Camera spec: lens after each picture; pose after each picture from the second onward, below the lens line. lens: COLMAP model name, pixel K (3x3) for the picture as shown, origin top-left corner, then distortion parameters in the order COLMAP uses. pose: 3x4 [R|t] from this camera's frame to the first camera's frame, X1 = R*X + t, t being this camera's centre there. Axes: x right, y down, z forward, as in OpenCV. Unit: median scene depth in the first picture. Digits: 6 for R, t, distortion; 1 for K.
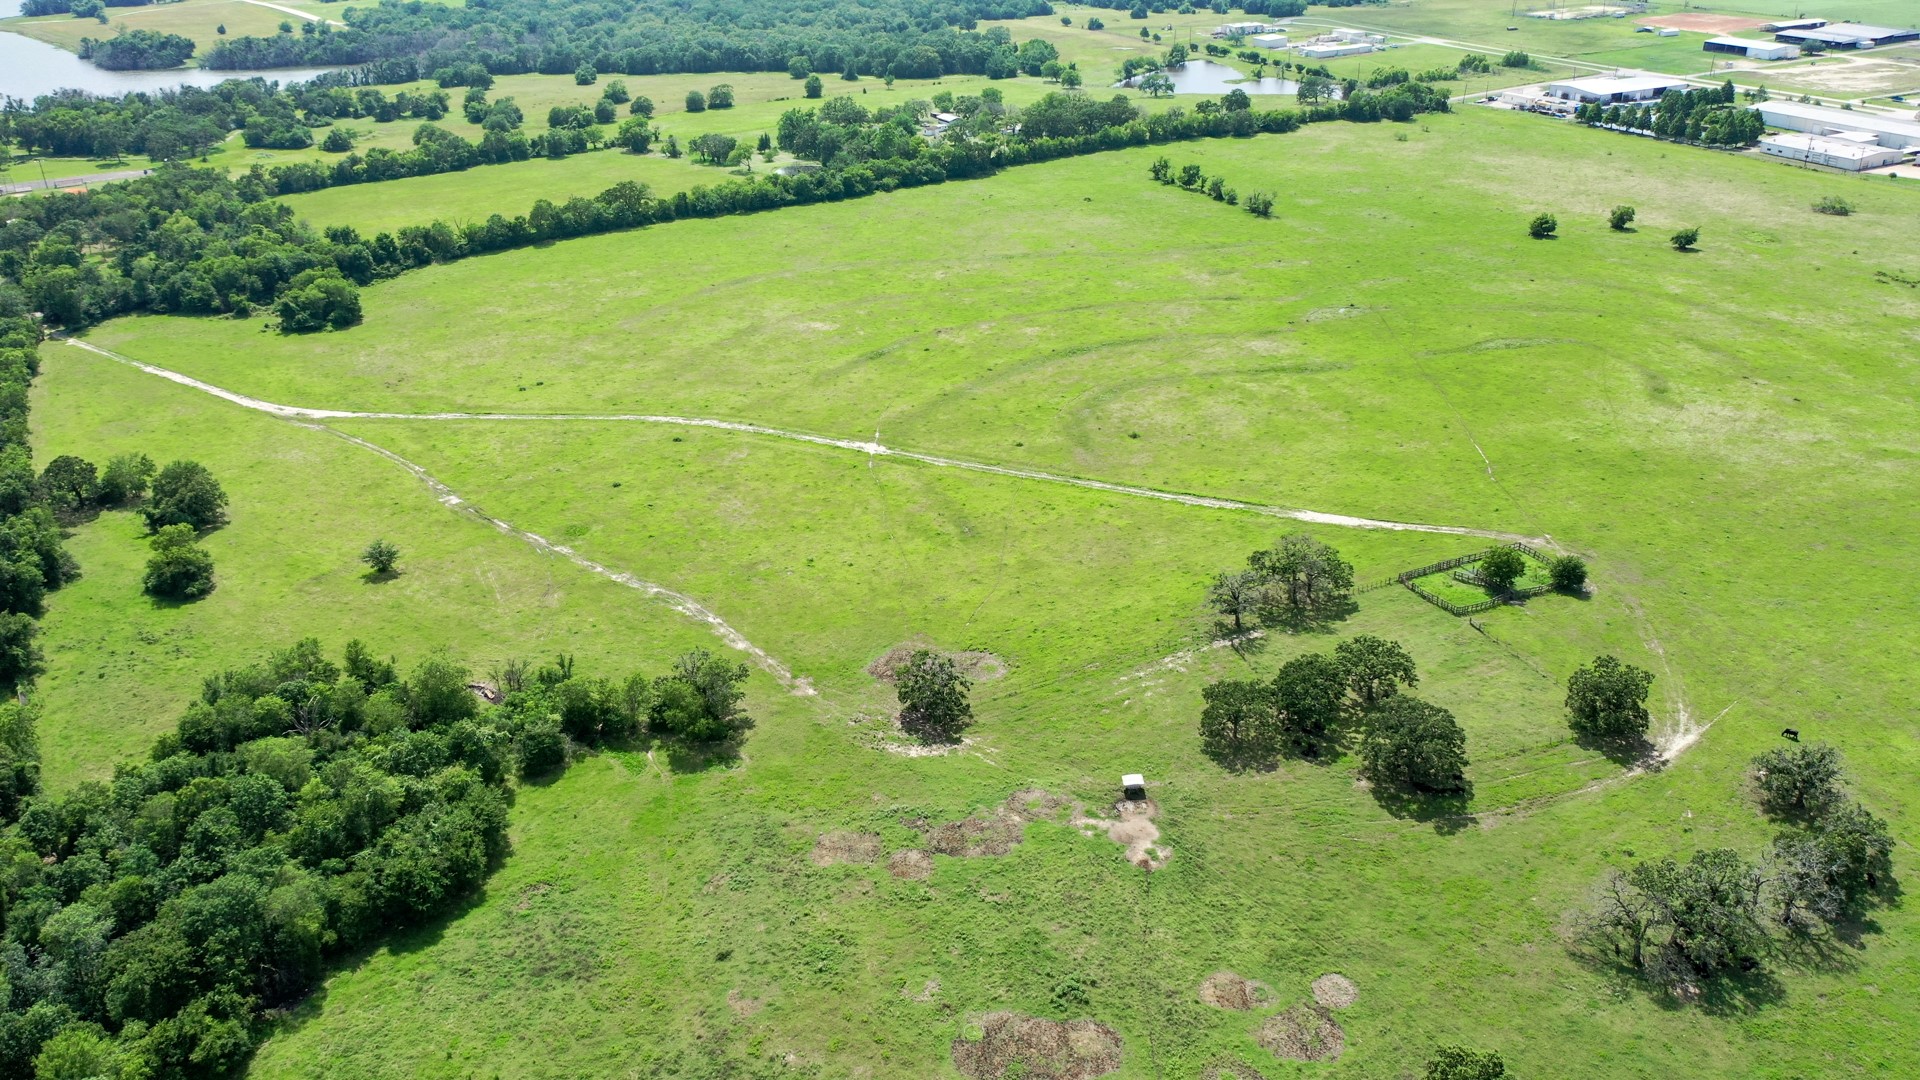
lens RADIAL K [[1583.6, 0, 960.0], [0, 1583.6, 540.0], [0, 0, 1]] dist [-0.002625, -0.005635]
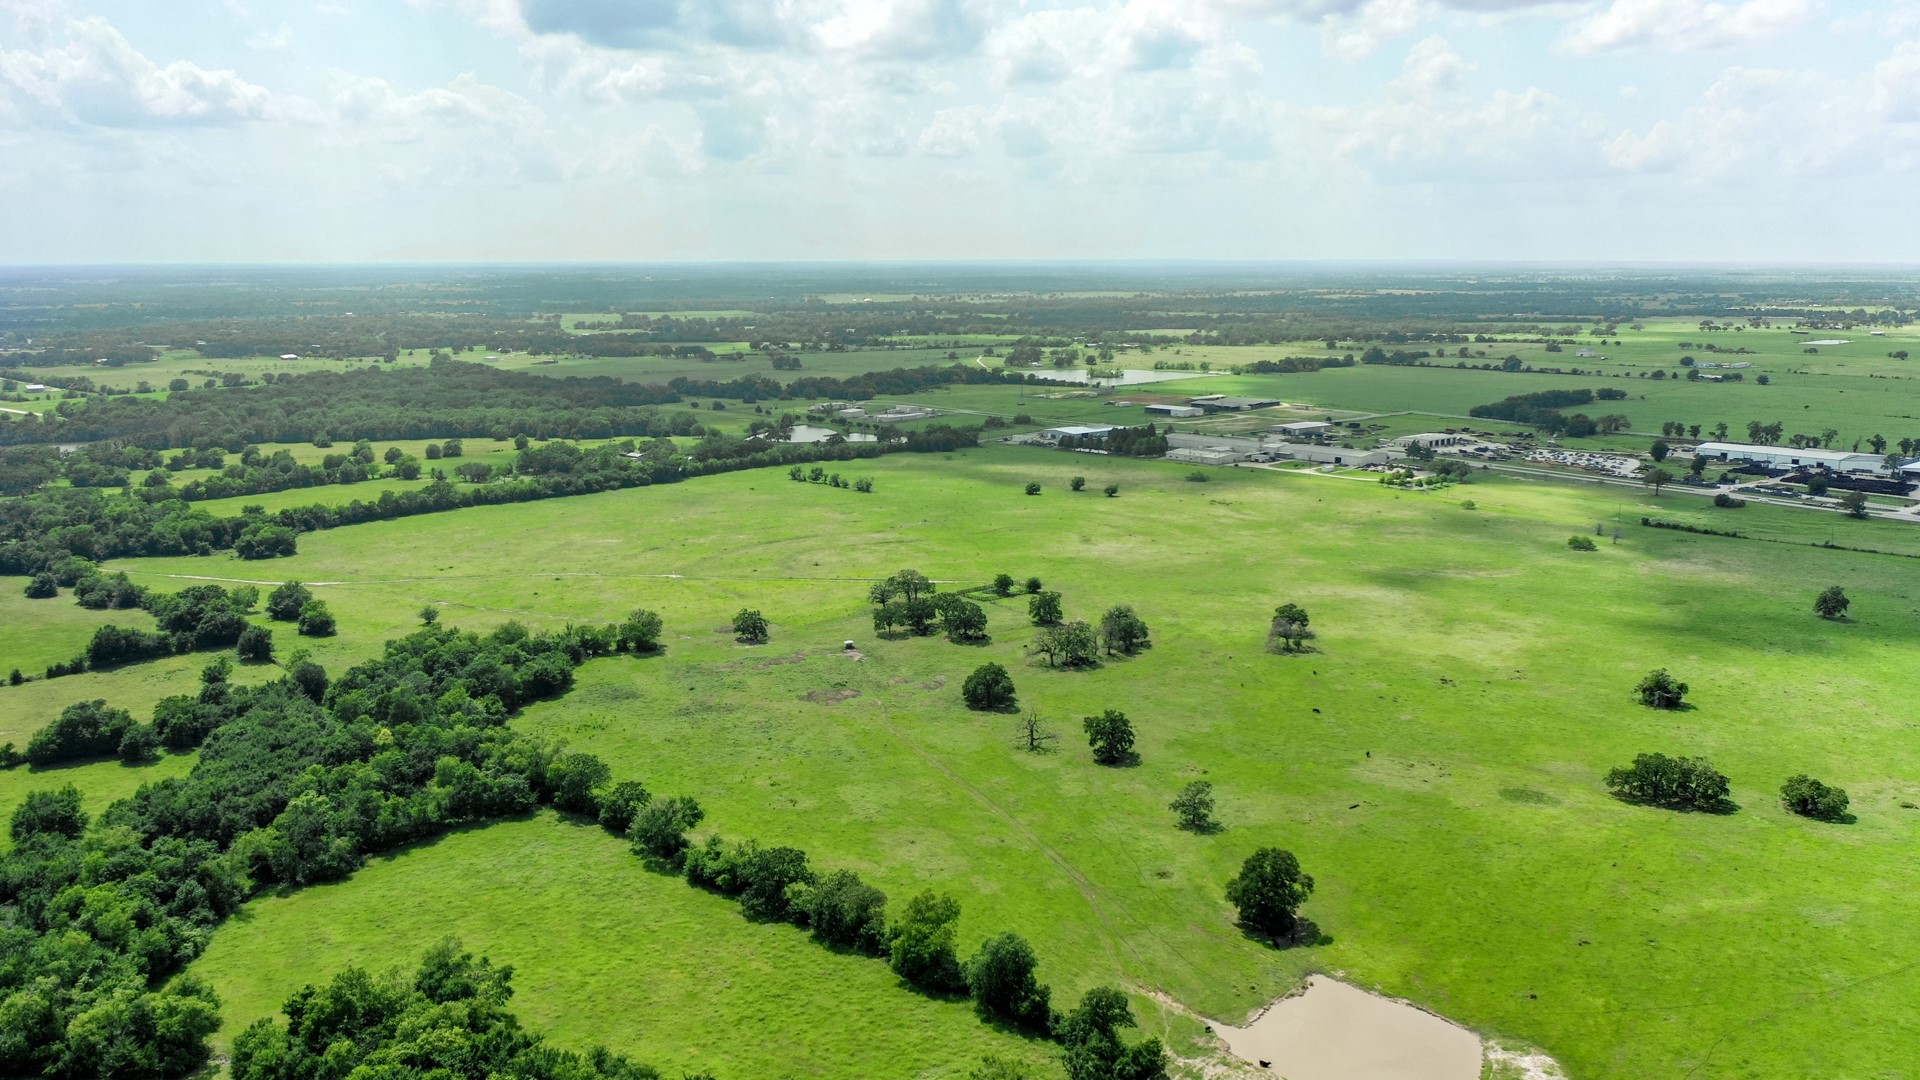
lens RADIAL K [[1583.6, 0, 960.0], [0, 1583.6, 540.0], [0, 0, 1]] dist [-0.002625, -0.005635]
pose [[0.965041, -0.028679, 0.260527, -0.121690], [0.093934, 0.965811, -0.241632, 0.214616], [-0.244690, 0.257657, 0.934741, -0.452344]]
